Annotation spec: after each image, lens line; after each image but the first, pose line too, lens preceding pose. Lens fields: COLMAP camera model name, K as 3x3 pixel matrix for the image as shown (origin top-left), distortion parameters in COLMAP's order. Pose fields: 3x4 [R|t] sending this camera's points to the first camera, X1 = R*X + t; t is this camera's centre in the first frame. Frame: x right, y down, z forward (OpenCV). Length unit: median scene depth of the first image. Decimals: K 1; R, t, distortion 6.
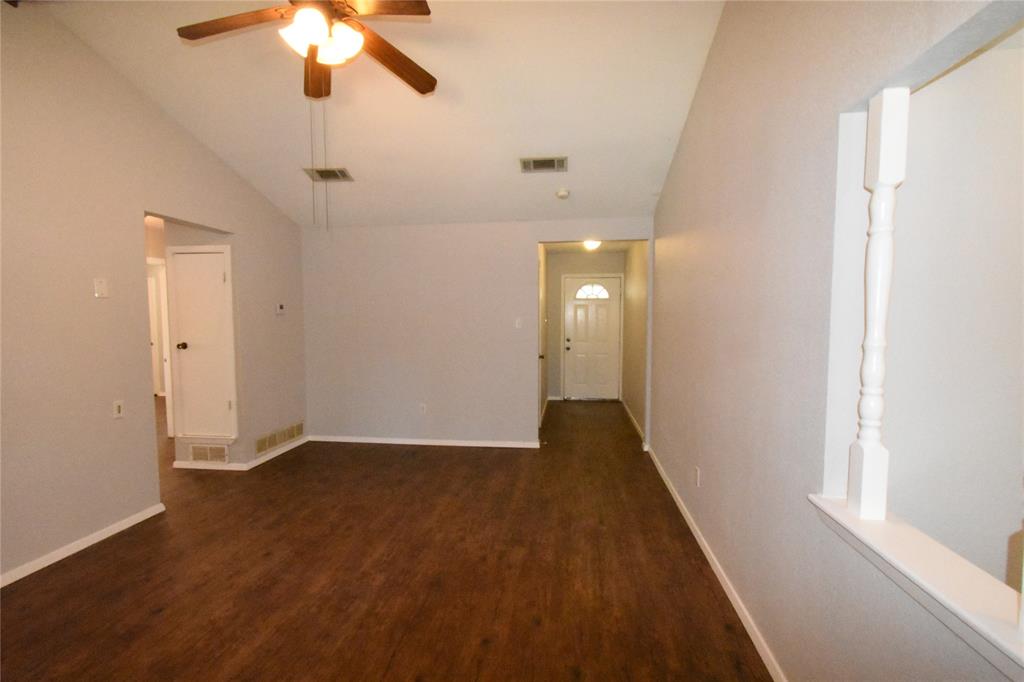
lens RADIAL K [[451.9, 0, 513.0], [0, 451.9, 340.5], [0, 0, 1]] dist [0.003278, -0.000946]
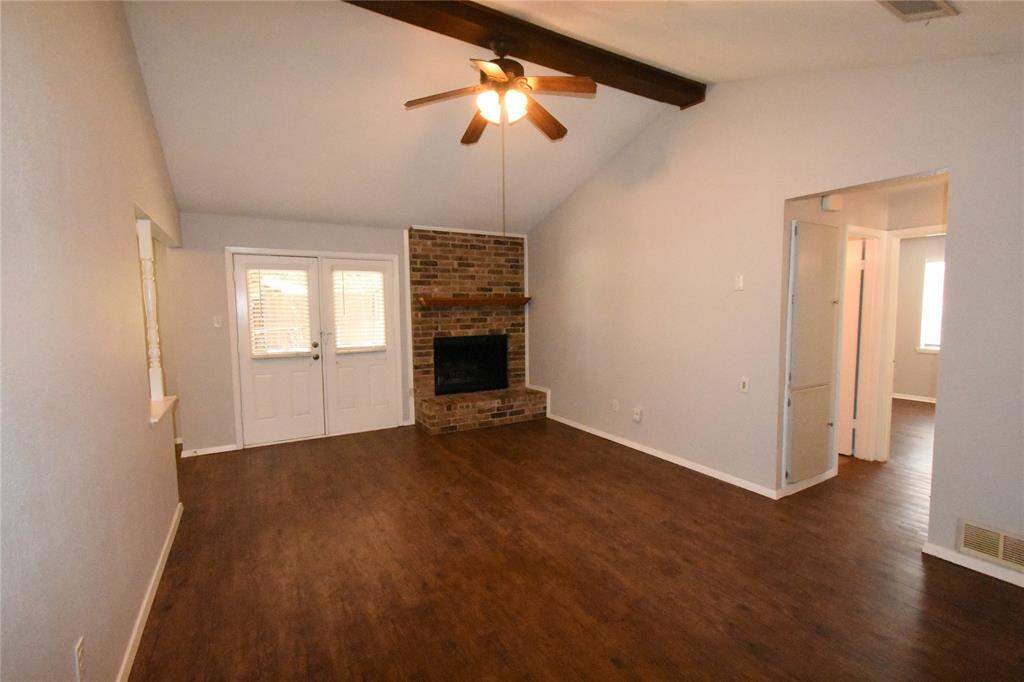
lens RADIAL K [[451.9, 0, 510.8], [0, 451.9, 343.0], [0, 0, 1]] dist [0.003278, -0.000946]
pose [[-0.791260, 0.058525, -0.608672, 0.332686], [-0.022686, 0.991914, 0.124866, -0.094710], [0.611058, 0.112610, -0.783535, 1.663945]]
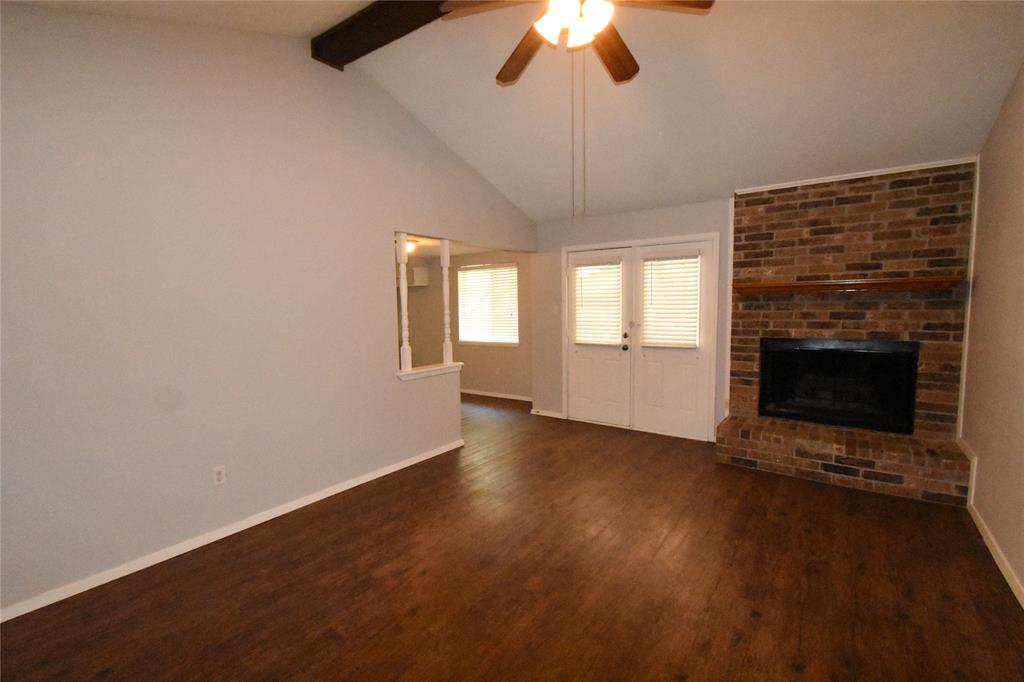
lens RADIAL K [[451.9, 0, 513.6], [0, 451.9, 343.6], [0, 0, 1]] dist [0.003278, -0.000946]
pose [[-0.880707, -0.026939, 0.472896, -0.610200], [0.045975, 0.988806, 0.141950, -0.088395], [-0.471426, 0.146757, -0.869609, 1.556430]]
